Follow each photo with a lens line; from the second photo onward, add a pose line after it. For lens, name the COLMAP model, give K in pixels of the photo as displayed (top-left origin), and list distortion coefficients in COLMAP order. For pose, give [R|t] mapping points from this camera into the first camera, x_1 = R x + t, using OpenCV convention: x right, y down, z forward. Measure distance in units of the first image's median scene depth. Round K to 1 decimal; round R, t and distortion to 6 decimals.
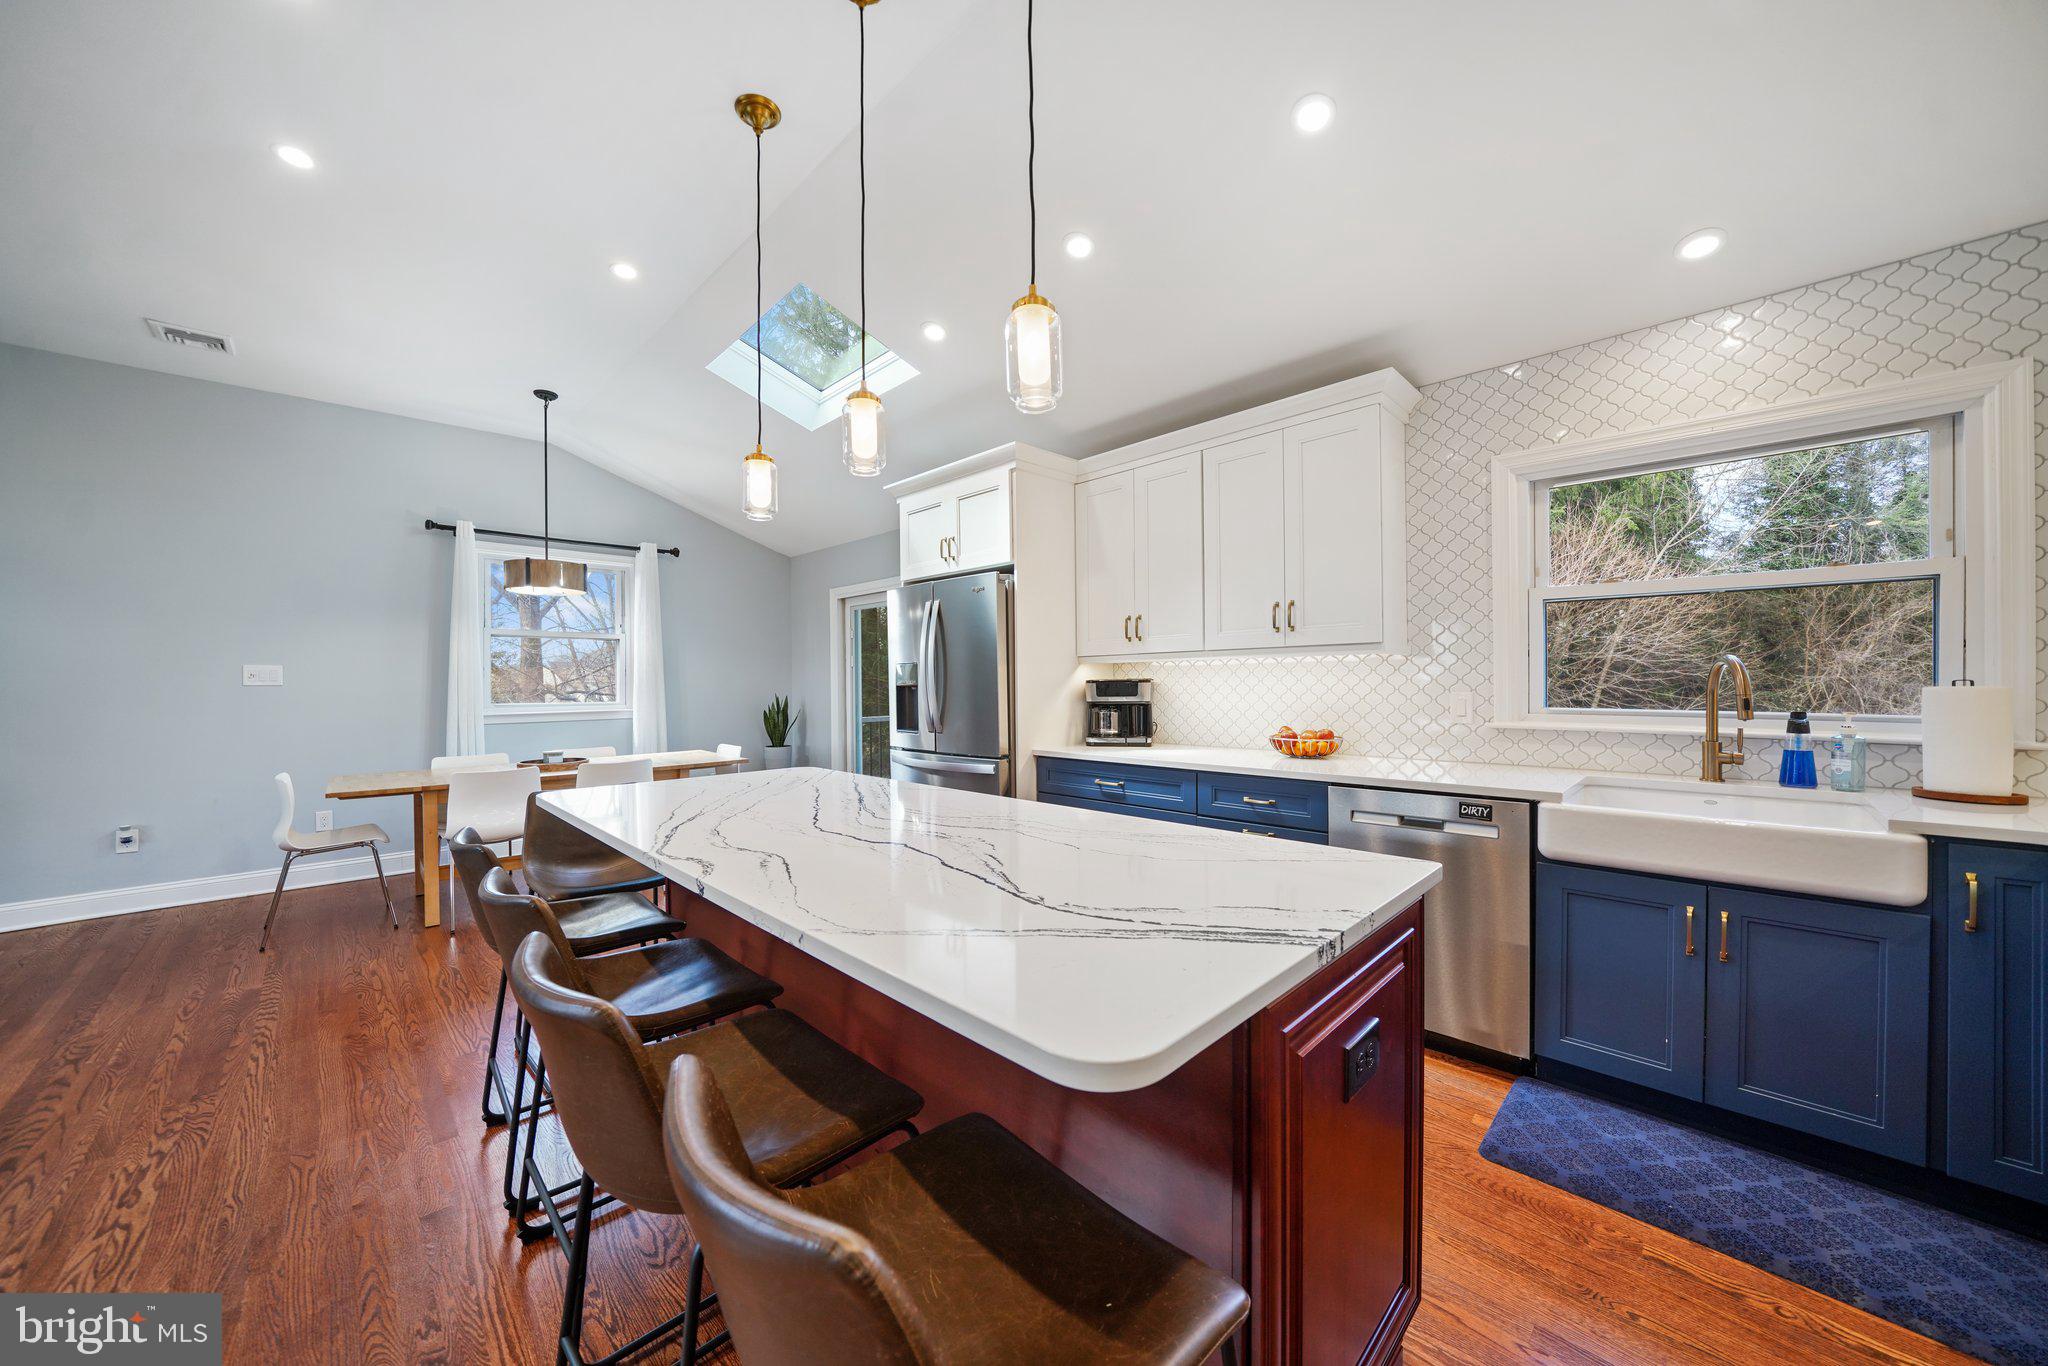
lens RADIAL K [[711.7, 0, 1032.4], [0, 711.7, 685.4], [0, 0, 1]] dist [-0.027418, 0.003711]
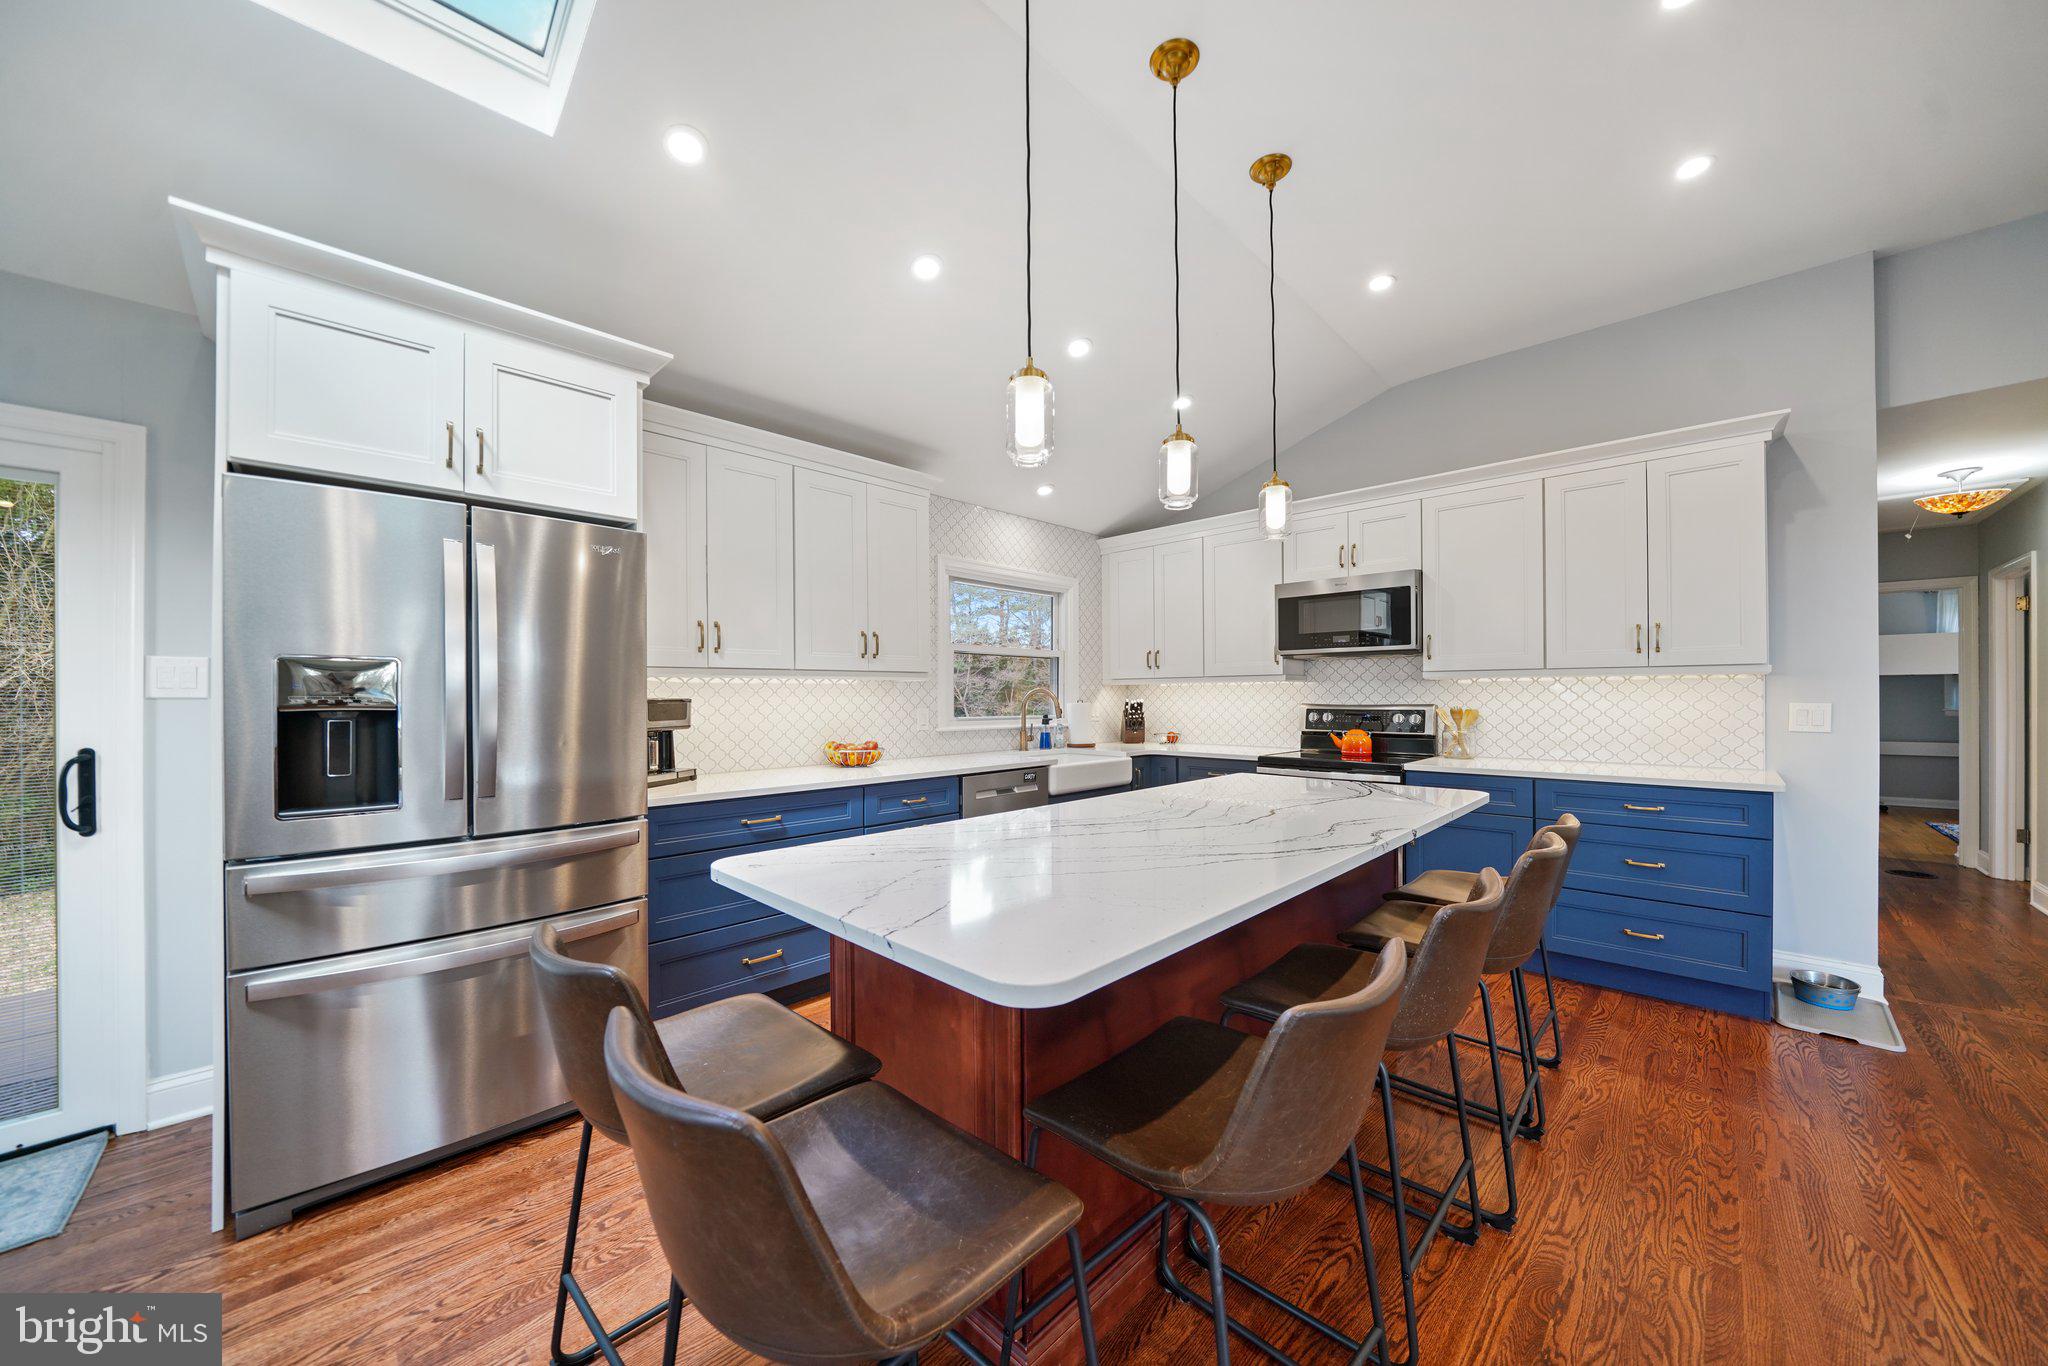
lens RADIAL K [[711.7, 0, 1020.8], [0, 711.7, 699.4], [0, 0, 1]] dist [-0.027418, 0.003711]
pose [[0.002927, 0.007627, 0.999967, -0.813568], [0.011170, 0.999908, -0.007660, 0.004003], [-0.999933, 0.011192, 0.002842, 0.758856]]
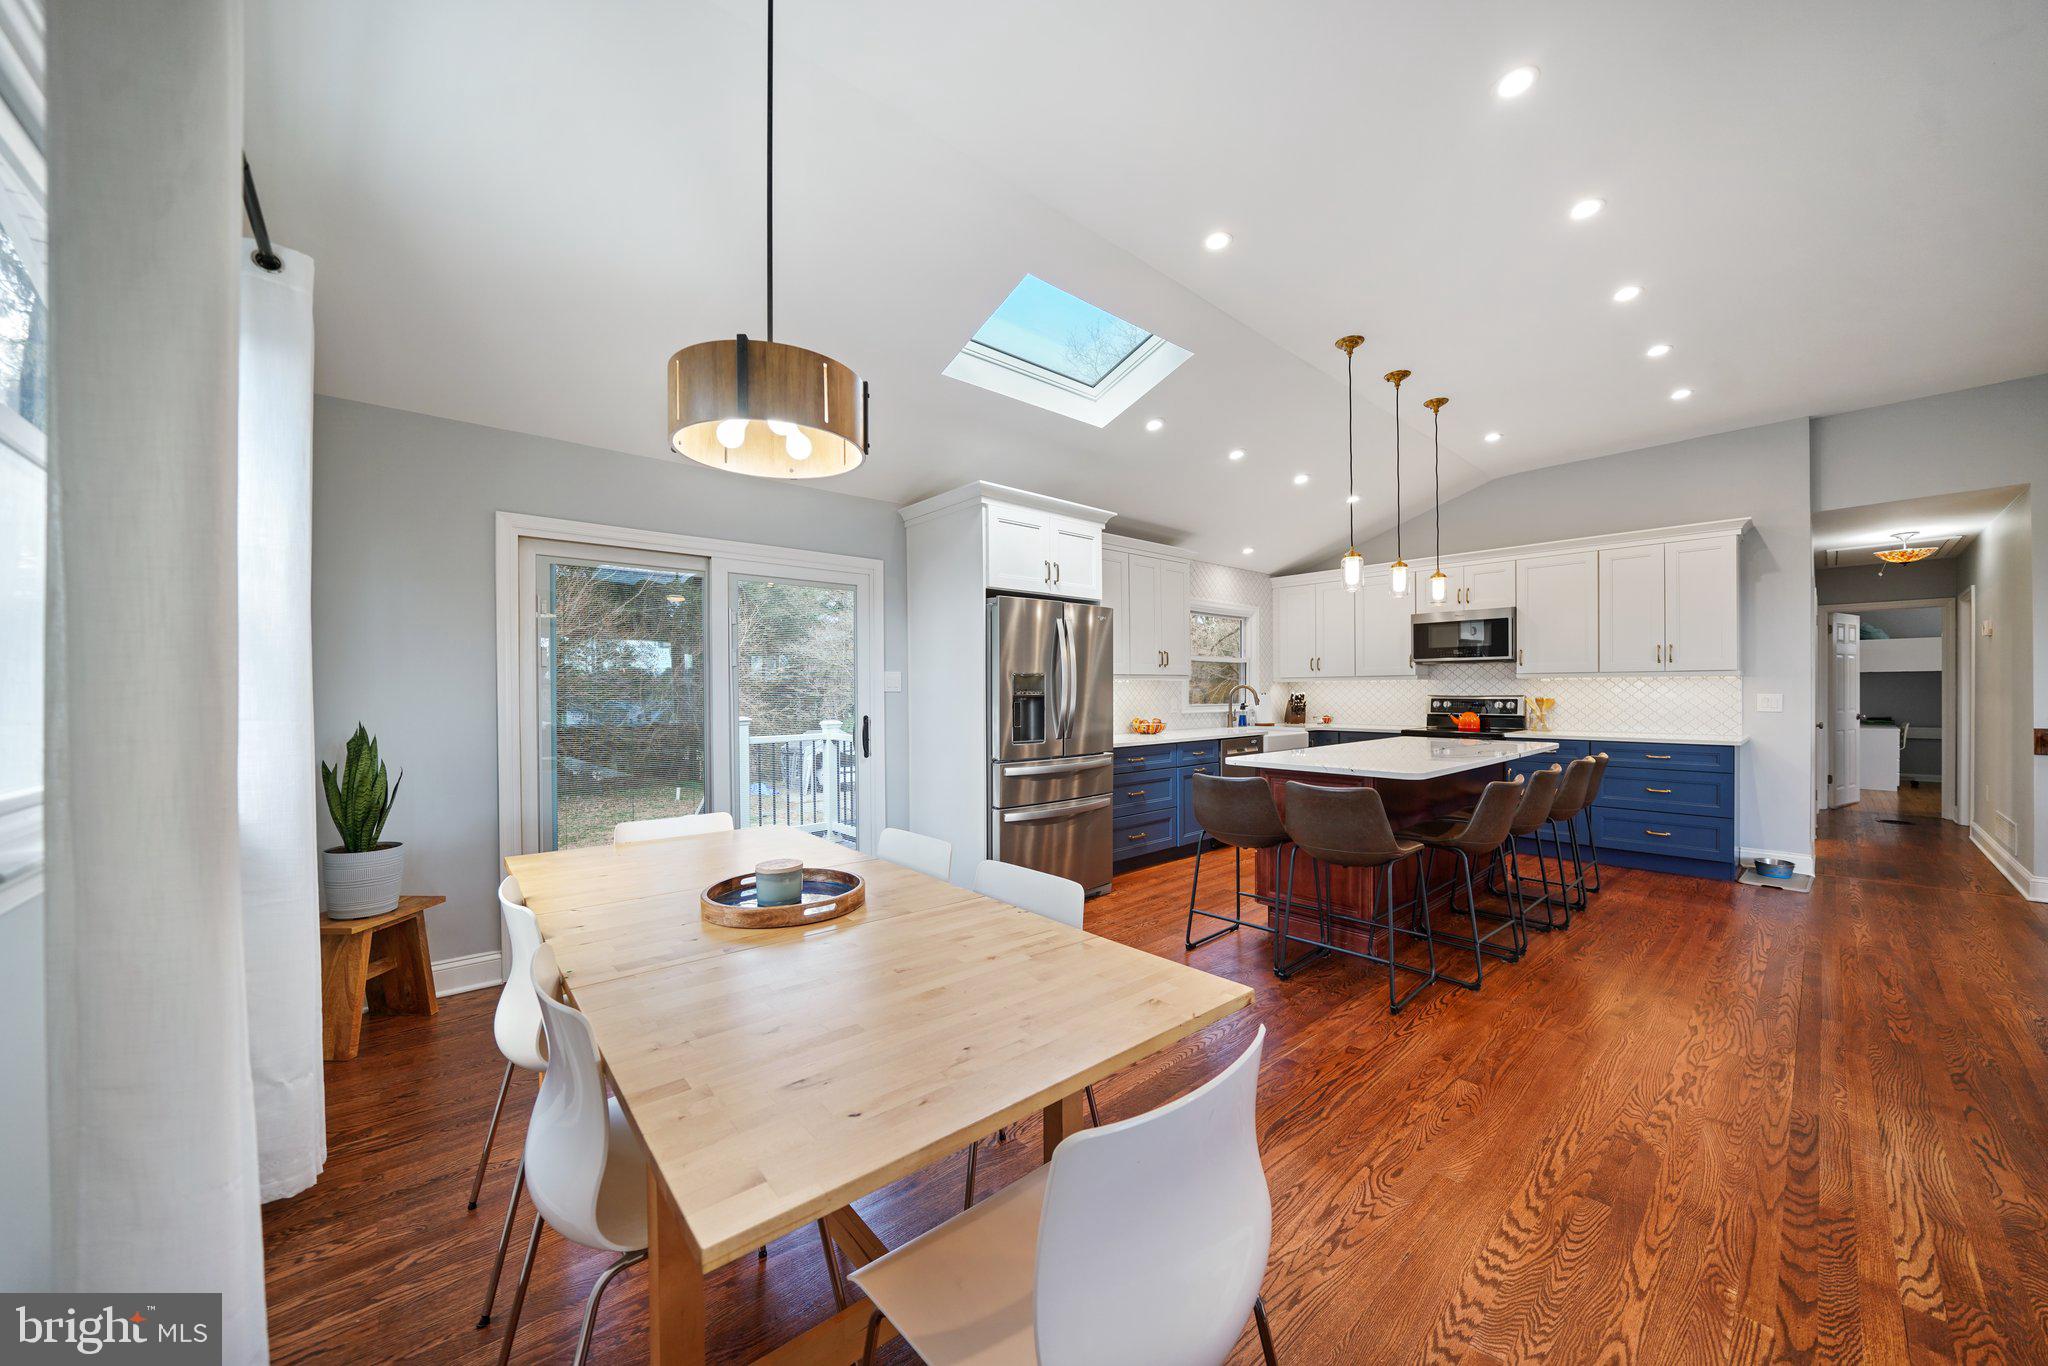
lens RADIAL K [[711.7, 0, 1026.5], [0, 711.7, 694.5], [0, 0, 1]] dist [-0.027418, 0.003711]
pose [[0.078847, 0.005047, 0.996874, -1.567938], [0.011779, 0.999913, -0.005994, 0.004780], [-0.996817, 0.012215, 0.078780, 1.226375]]
